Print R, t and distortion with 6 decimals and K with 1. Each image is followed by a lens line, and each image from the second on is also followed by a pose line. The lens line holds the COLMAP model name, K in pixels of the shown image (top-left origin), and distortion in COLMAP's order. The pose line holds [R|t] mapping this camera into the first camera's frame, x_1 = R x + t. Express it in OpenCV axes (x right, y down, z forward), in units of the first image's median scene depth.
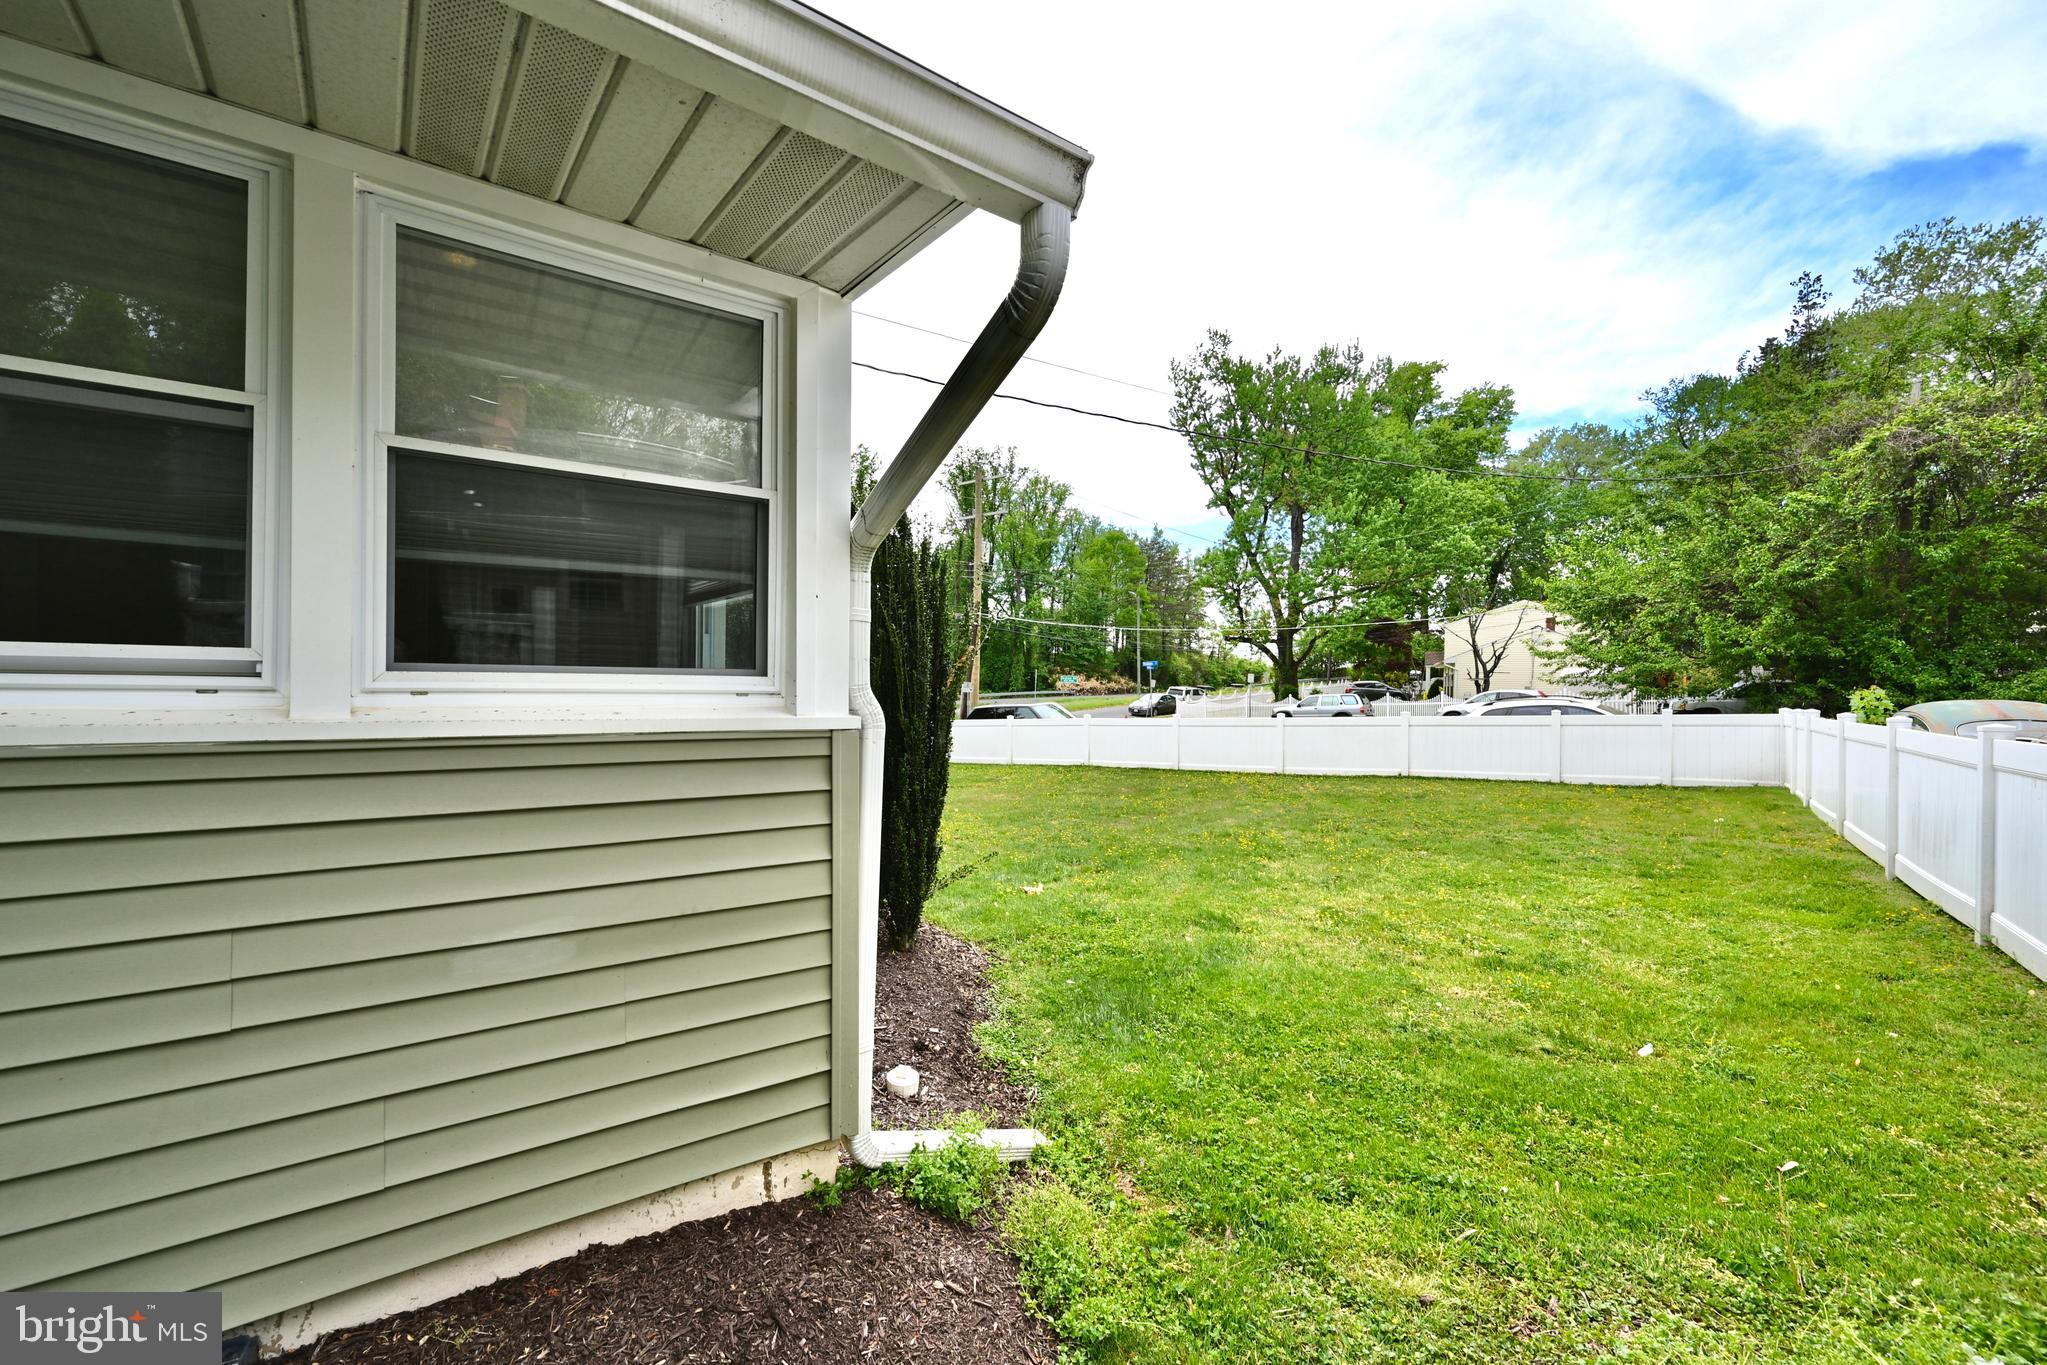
lens RADIAL K [[845.7, 0, 1014.4], [0, 845.7, 701.9], [0, 0, 1]] dist [-0.001904, 0.000006]
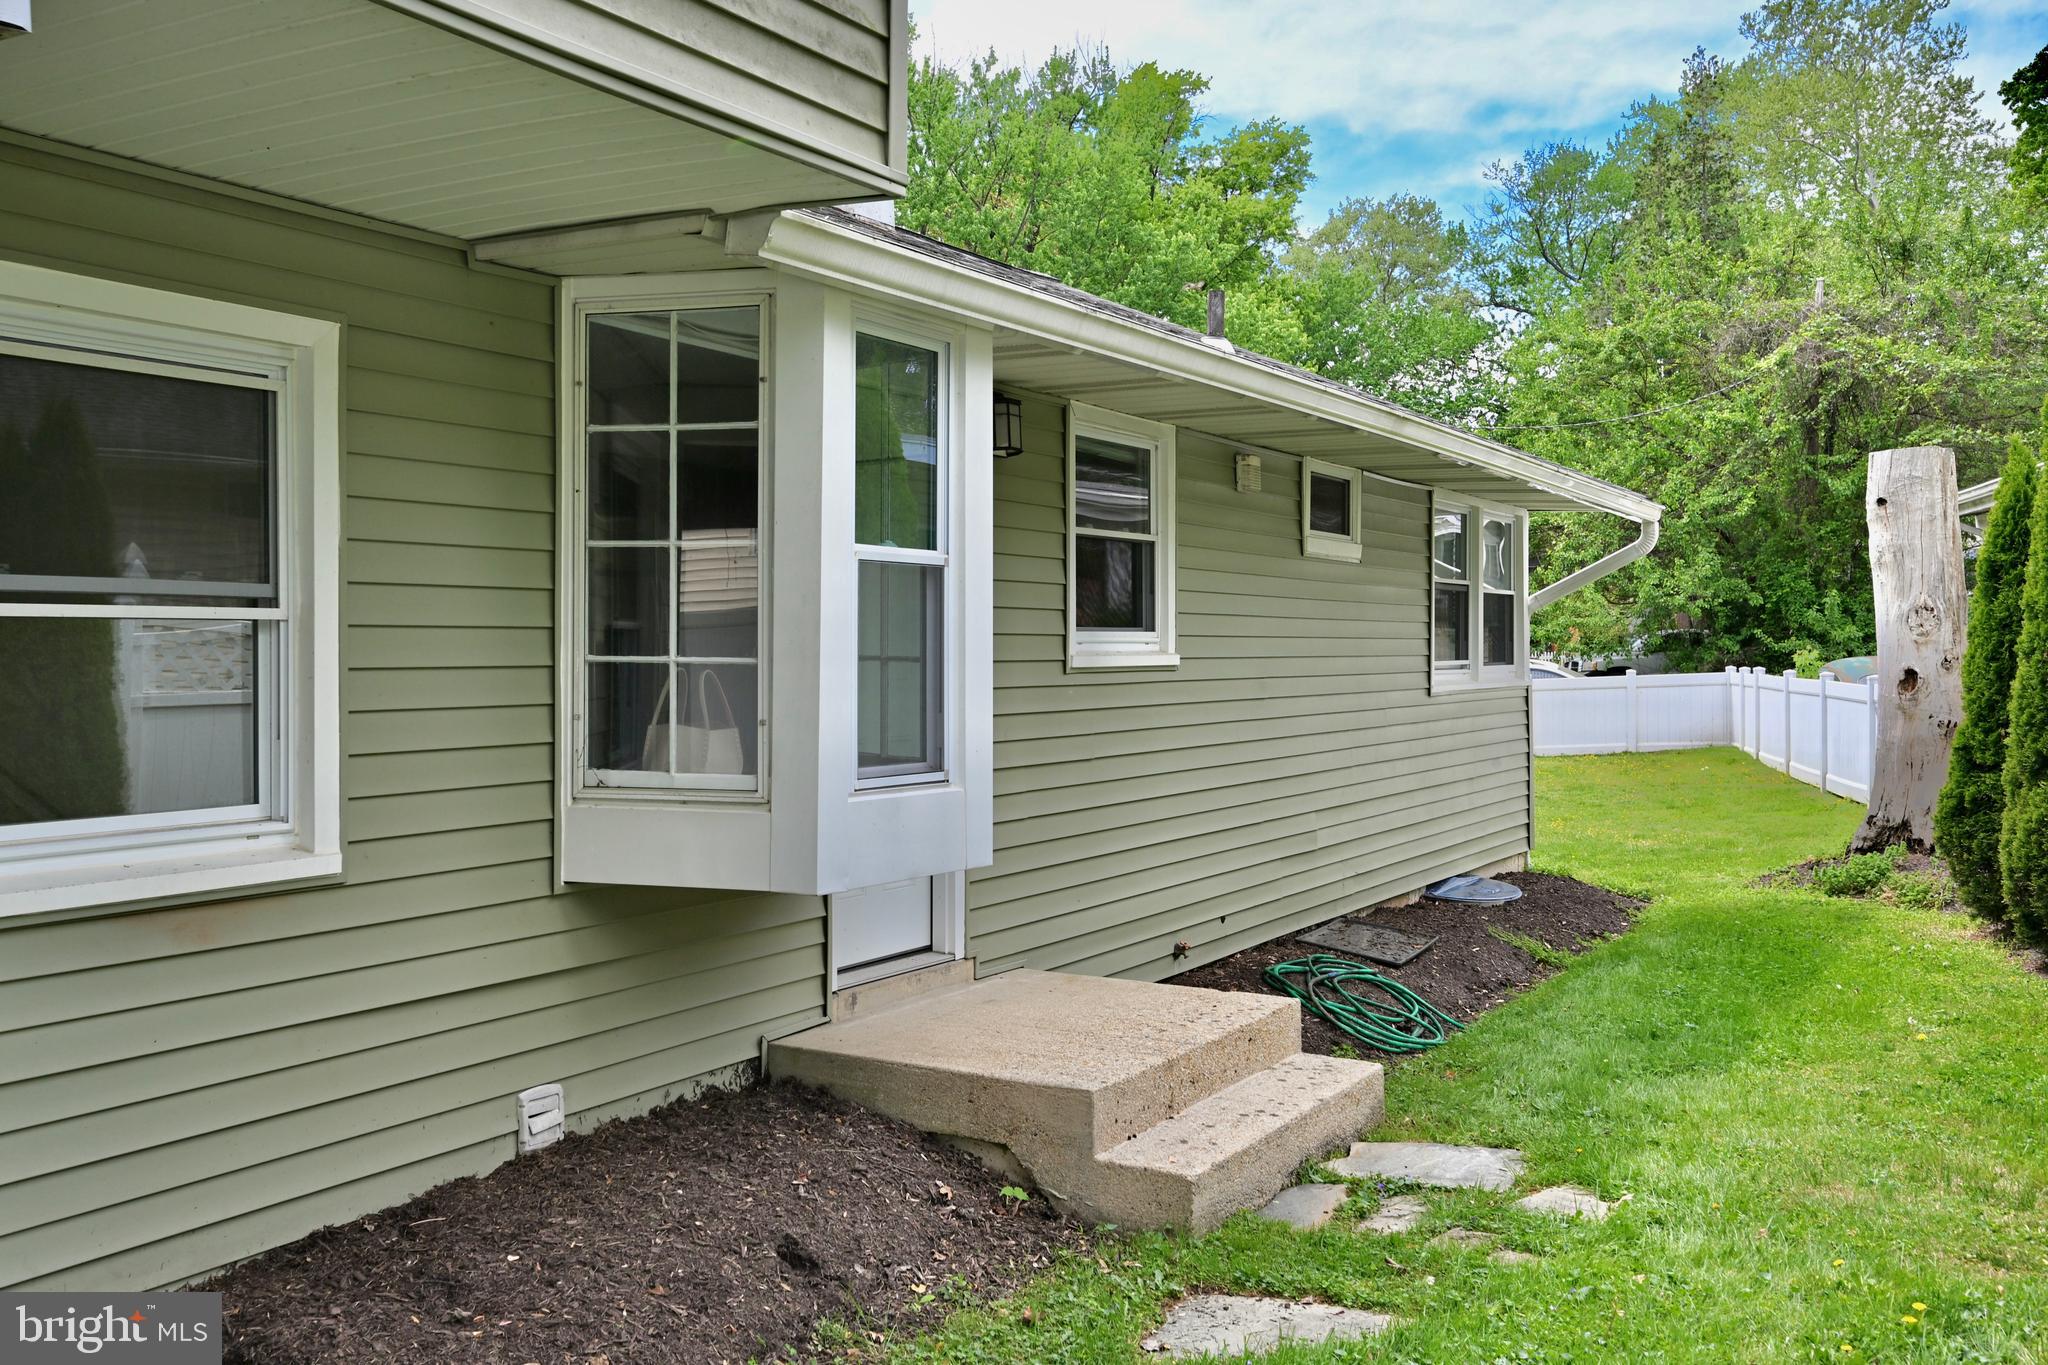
lens RADIAL K [[2134.9, 0, 1026.3], [0, 2134.9, 672.6], [0, 0, 1]] dist [0.018489, 0.000000]
pose [[0.893162, -0.023500, 0.449120, -0.562833], [0.025382, 0.999676, 0.001831, -0.006280], [-0.449017, 0.009764, 0.893470, -0.512727]]
